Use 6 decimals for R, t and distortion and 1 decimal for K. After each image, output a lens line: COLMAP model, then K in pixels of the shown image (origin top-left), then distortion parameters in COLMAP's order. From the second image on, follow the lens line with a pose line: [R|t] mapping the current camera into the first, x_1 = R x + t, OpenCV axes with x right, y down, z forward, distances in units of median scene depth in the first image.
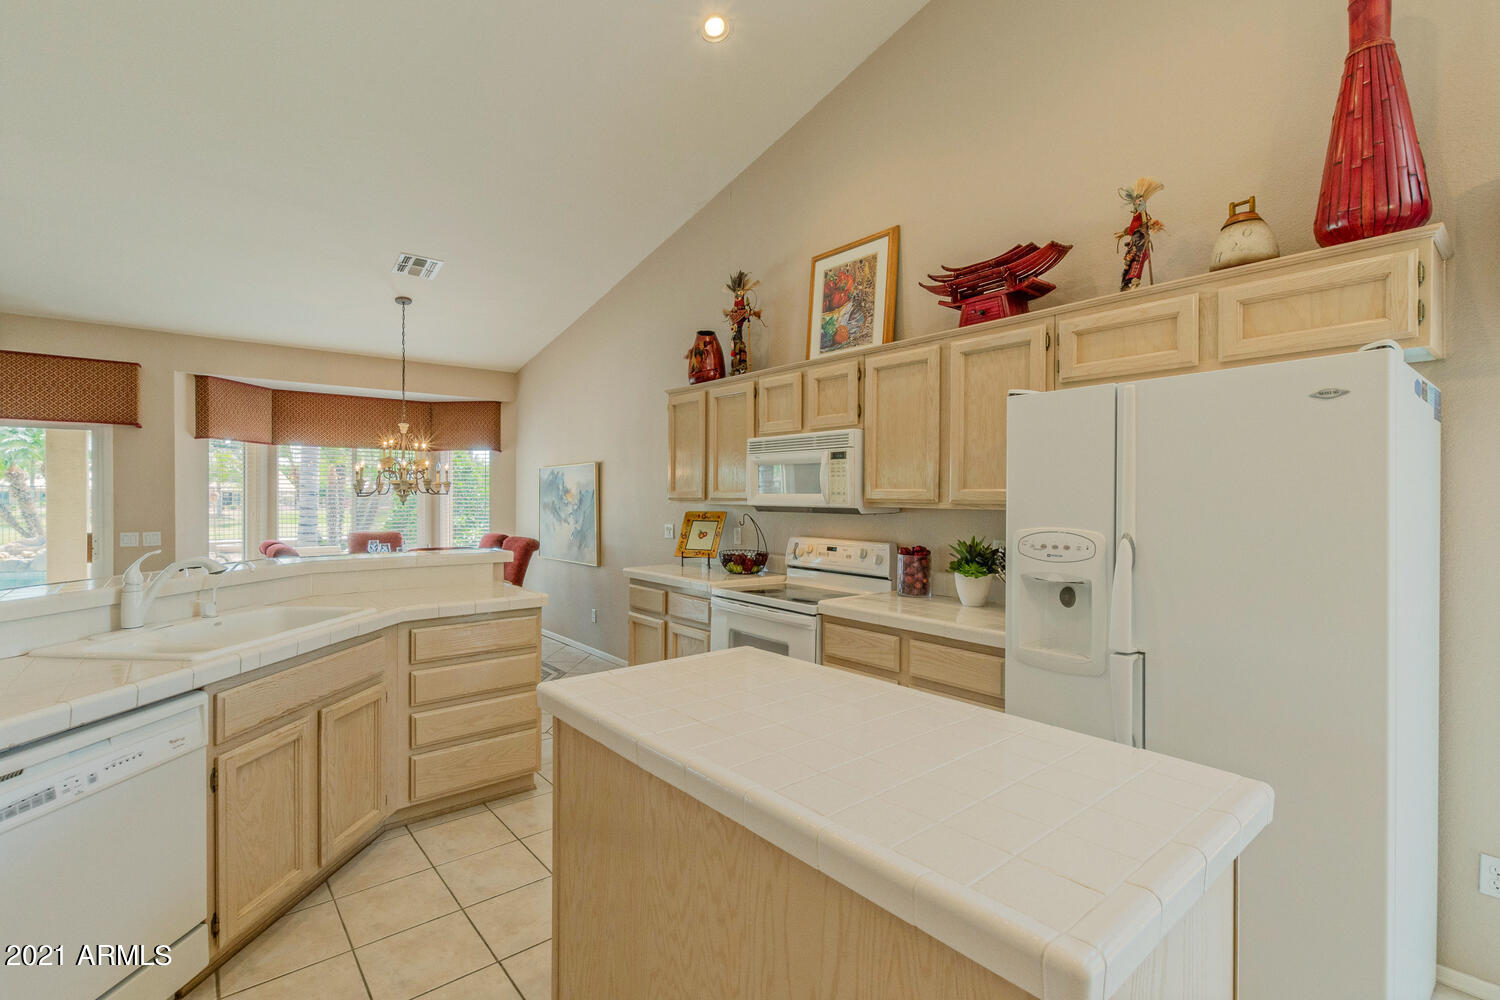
lens RADIAL K [[673.6, 0, 746.8], [0, 673.6, 497.4], [0, 0, 1]] dist [0.004793, 0.000259]
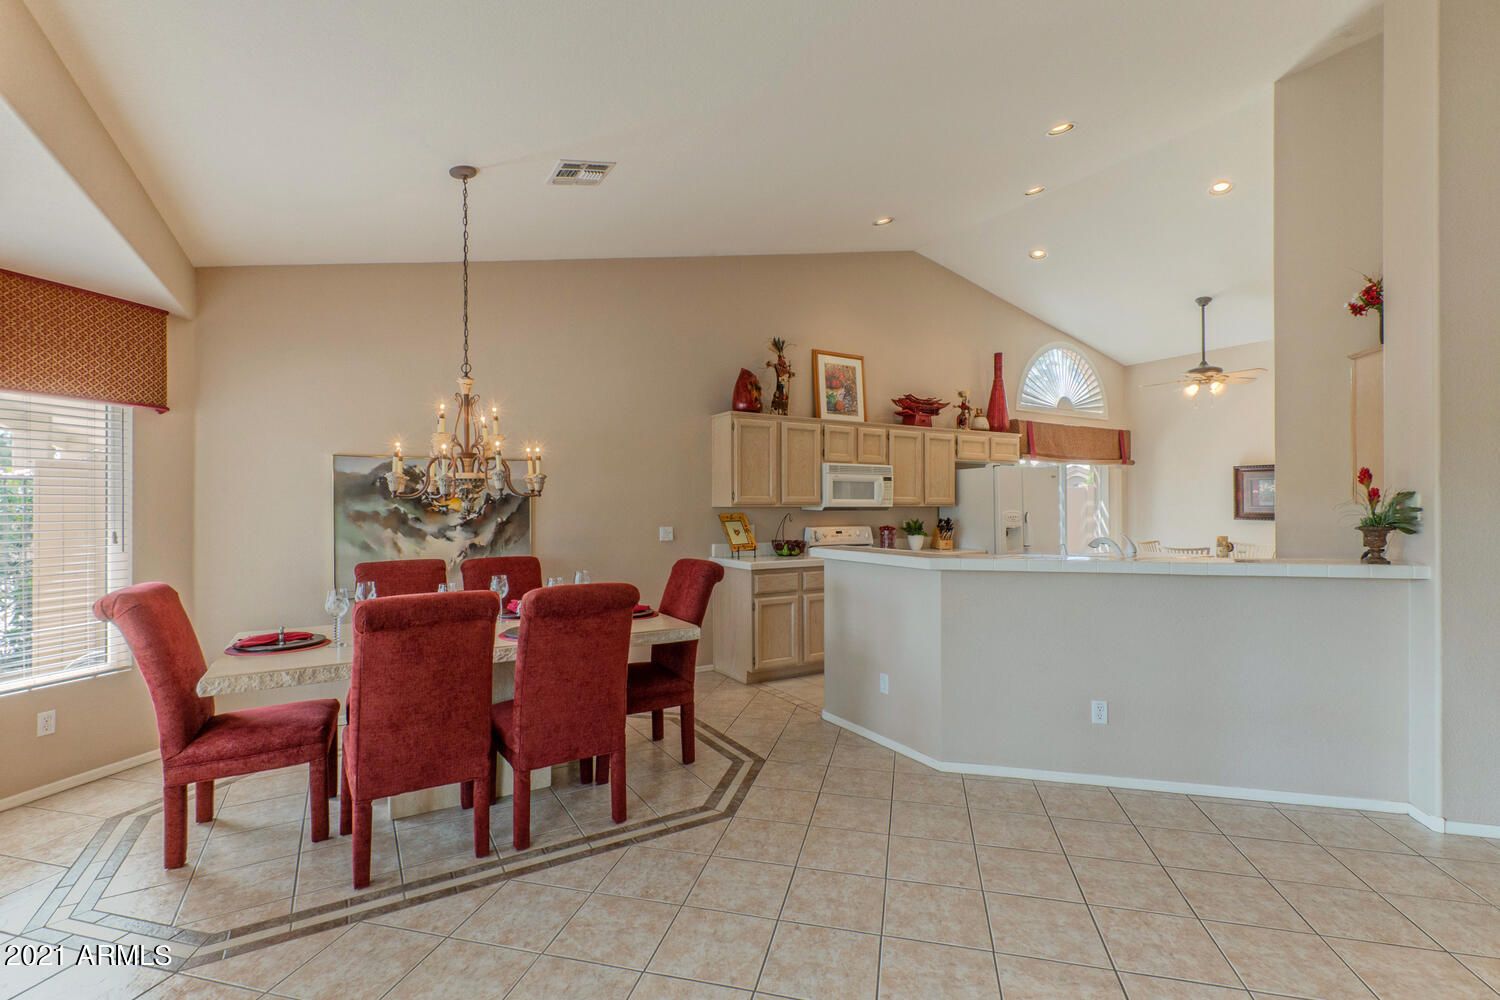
lens RADIAL K [[673.6, 0, 744.9], [0, 673.6, 502.2], [0, 0, 1]] dist [0.004793, 0.000259]
pose [[0.141288, 0.001899, 0.989967, -1.538048], [0.005940, 0.999979, -0.002766, 0.004829], [-0.989951, 0.006271, 0.141274, 0.974602]]
